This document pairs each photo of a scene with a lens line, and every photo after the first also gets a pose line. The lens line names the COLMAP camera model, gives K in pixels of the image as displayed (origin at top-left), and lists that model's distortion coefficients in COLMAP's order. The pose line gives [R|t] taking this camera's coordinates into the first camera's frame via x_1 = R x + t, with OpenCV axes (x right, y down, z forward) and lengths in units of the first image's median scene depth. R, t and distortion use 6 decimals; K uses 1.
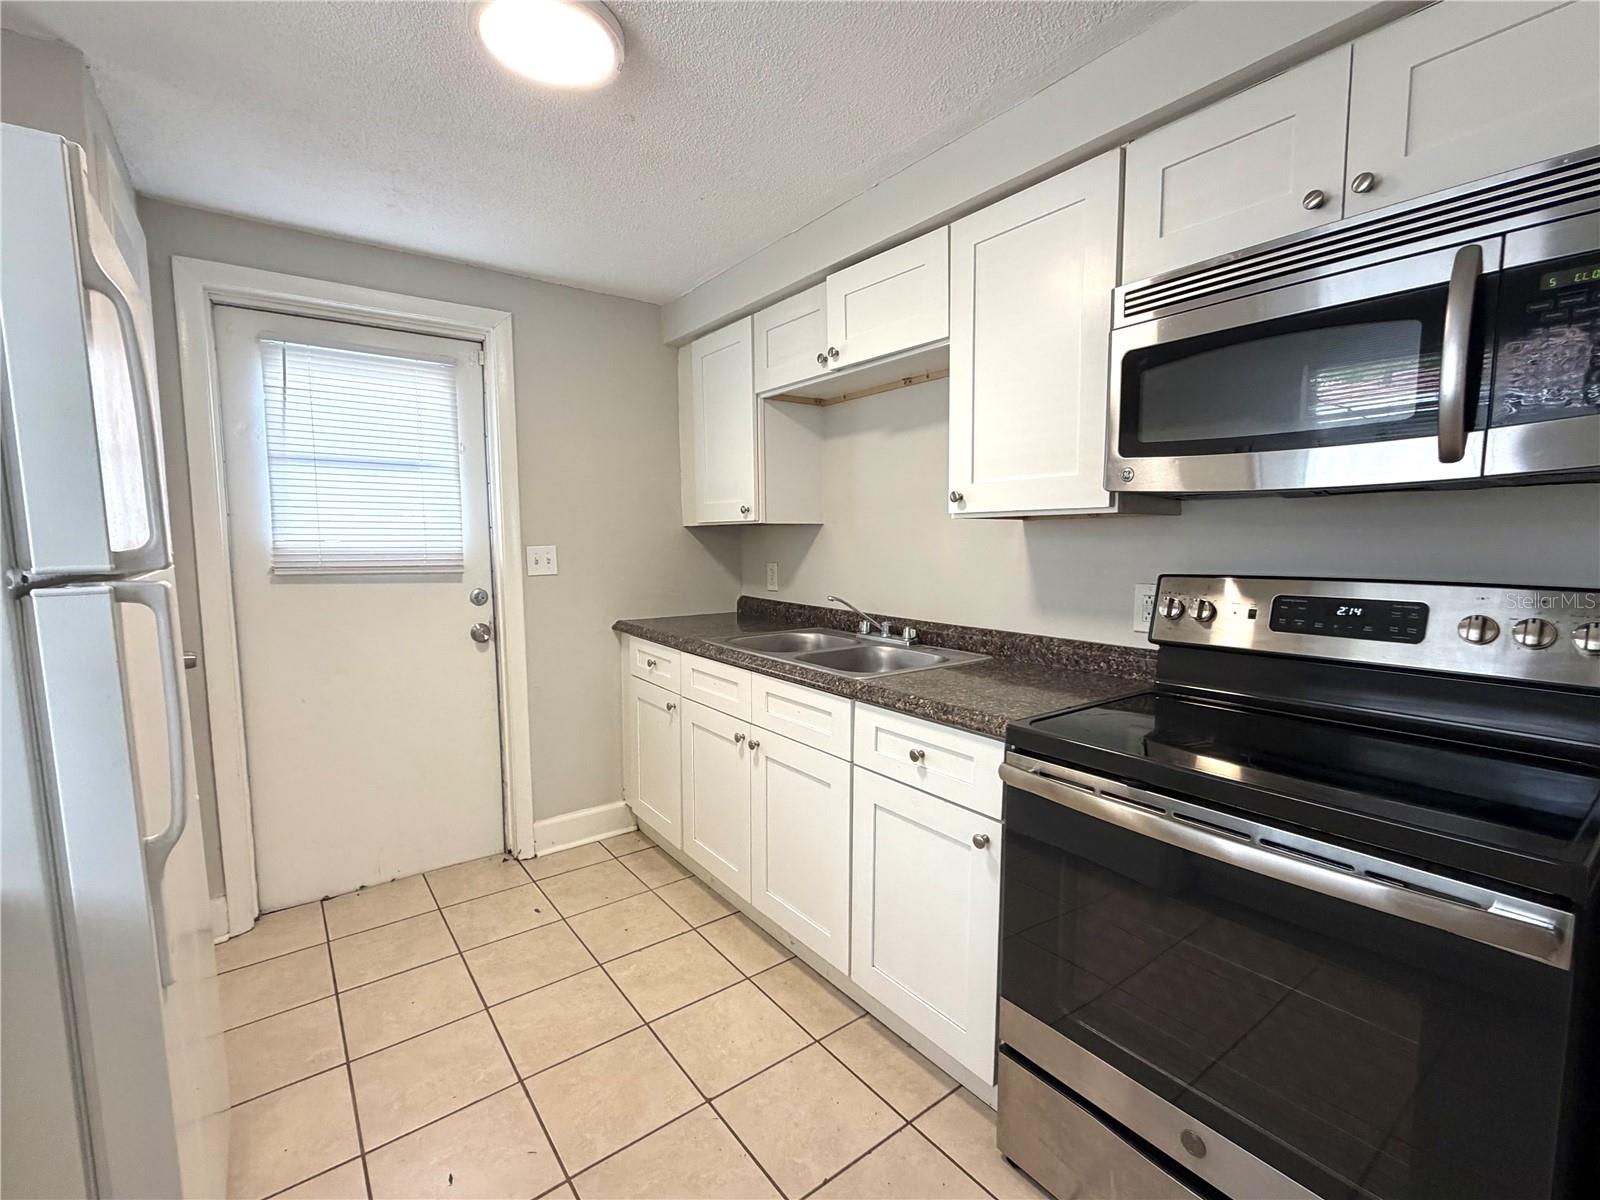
lens RADIAL K [[705.7, 0, 793.9], [0, 705.7, 605.2], [0, 0, 1]] dist [-0.002481, -0.000381]
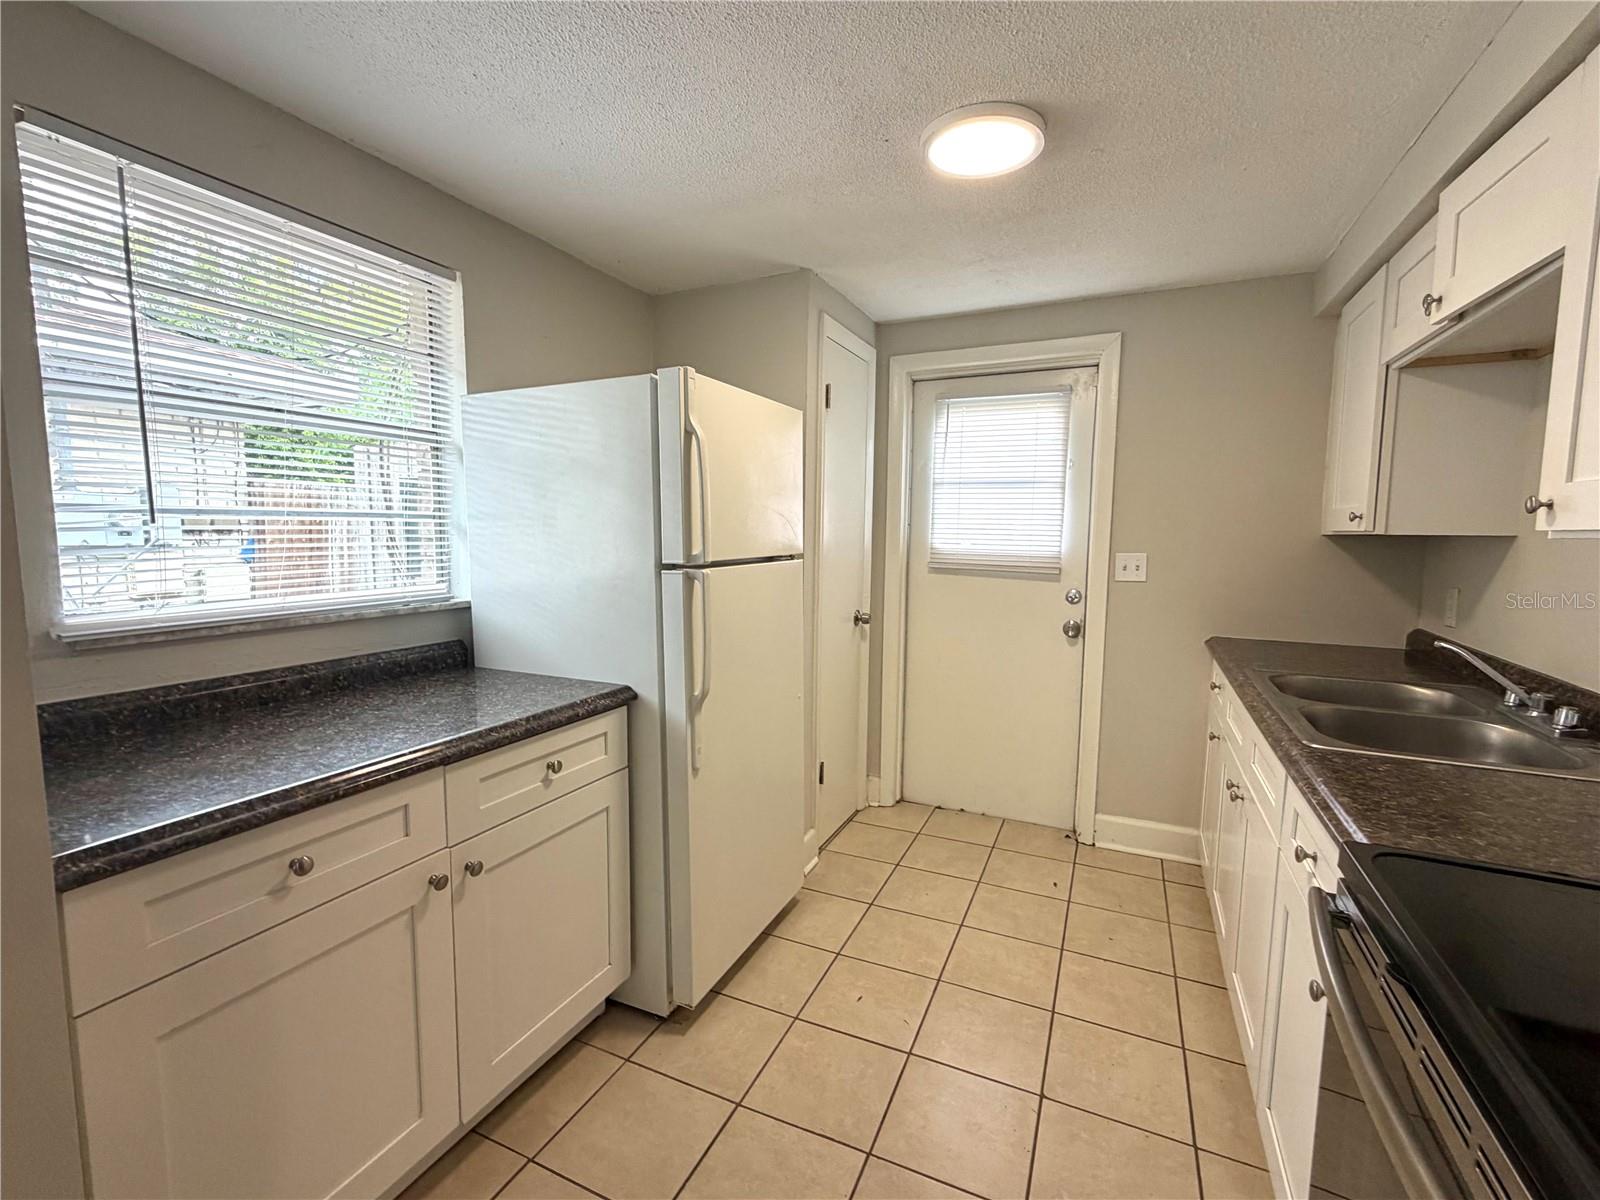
lens RADIAL K [[705.7, 0, 794.4], [0, 705.7, 603.9], [0, 0, 1]] dist [-0.002481, -0.000381]
pose [[0.465854, 0.101164, -0.879060, 0.338098], [-0.095281, 0.993402, 0.063830, -0.030262], [0.879717, 0.054022, 0.472419, 0.088761]]
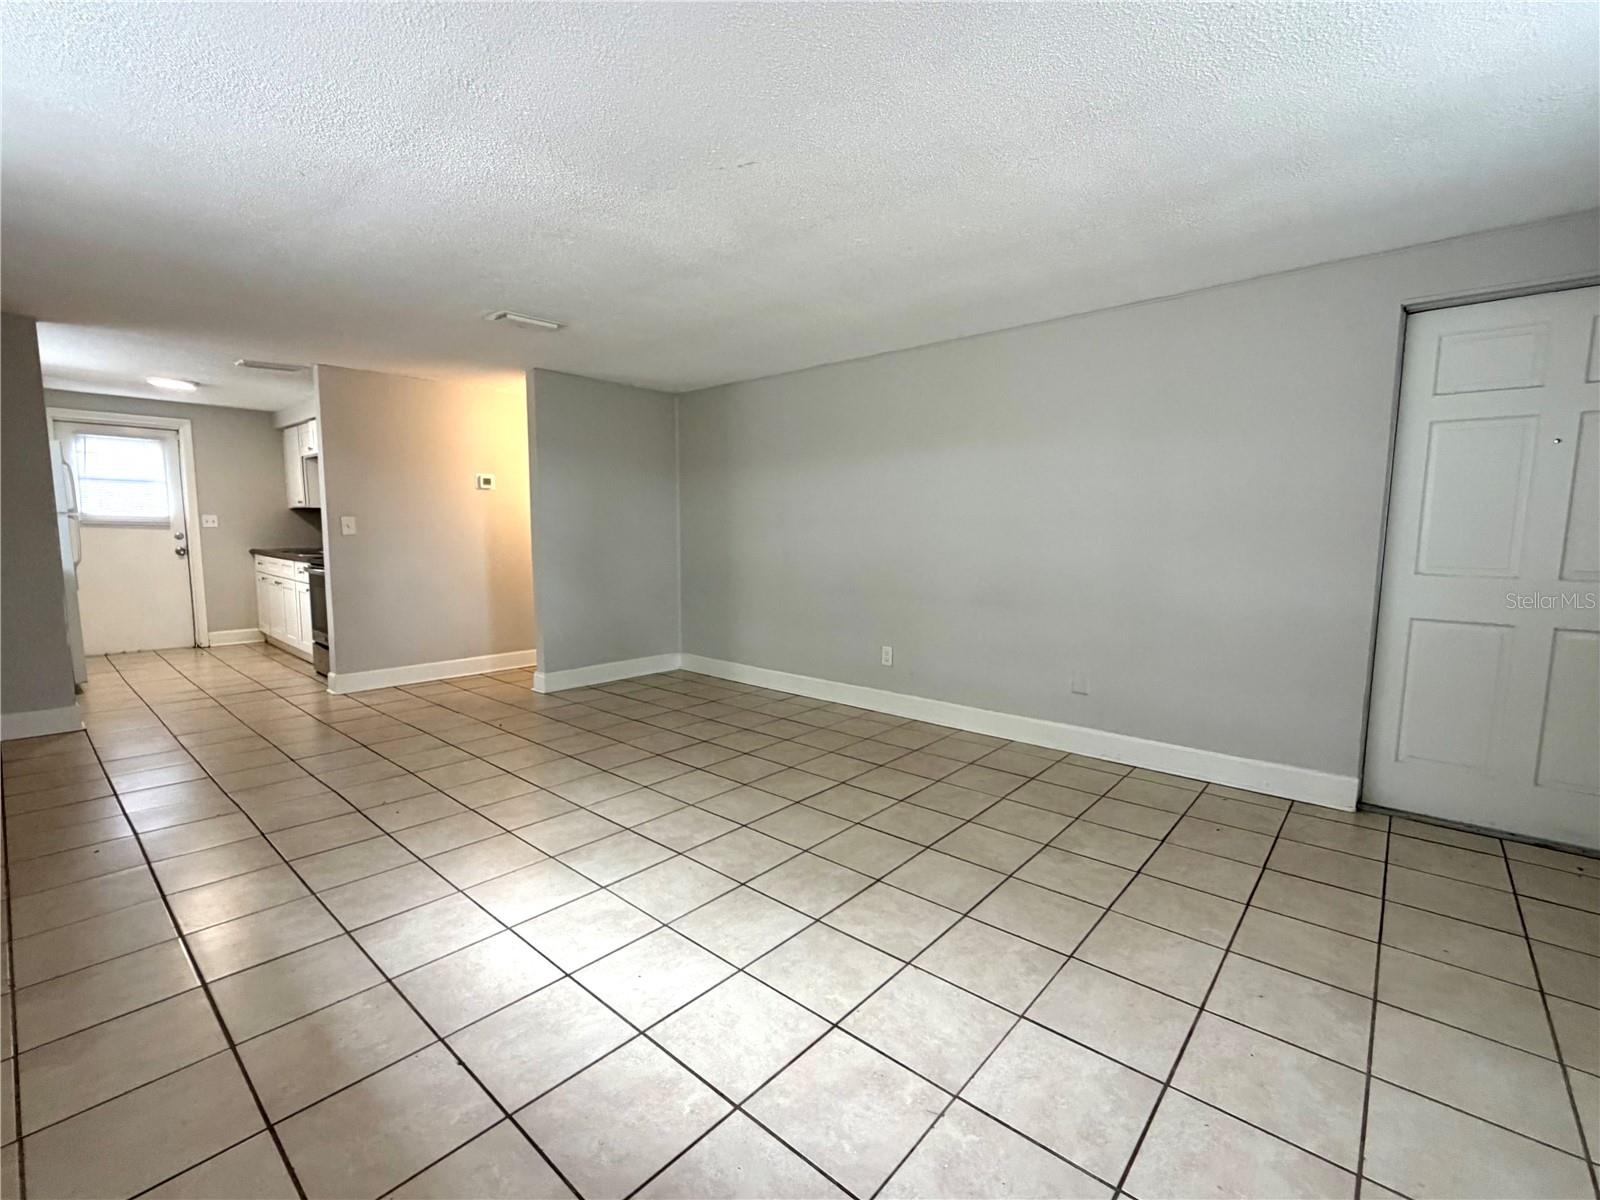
lens RADIAL K [[705.7, 0, 791.9], [0, 705.7, 605.0], [0, 0, 1]] dist [-0.002481, -0.000381]
pose [[0.979180, -0.006284, 0.202894, 1.132378], [0.003733, 0.999909, 0.012949, 0.204365], [-0.202957, -0.011922, 0.979115, -1.810063]]
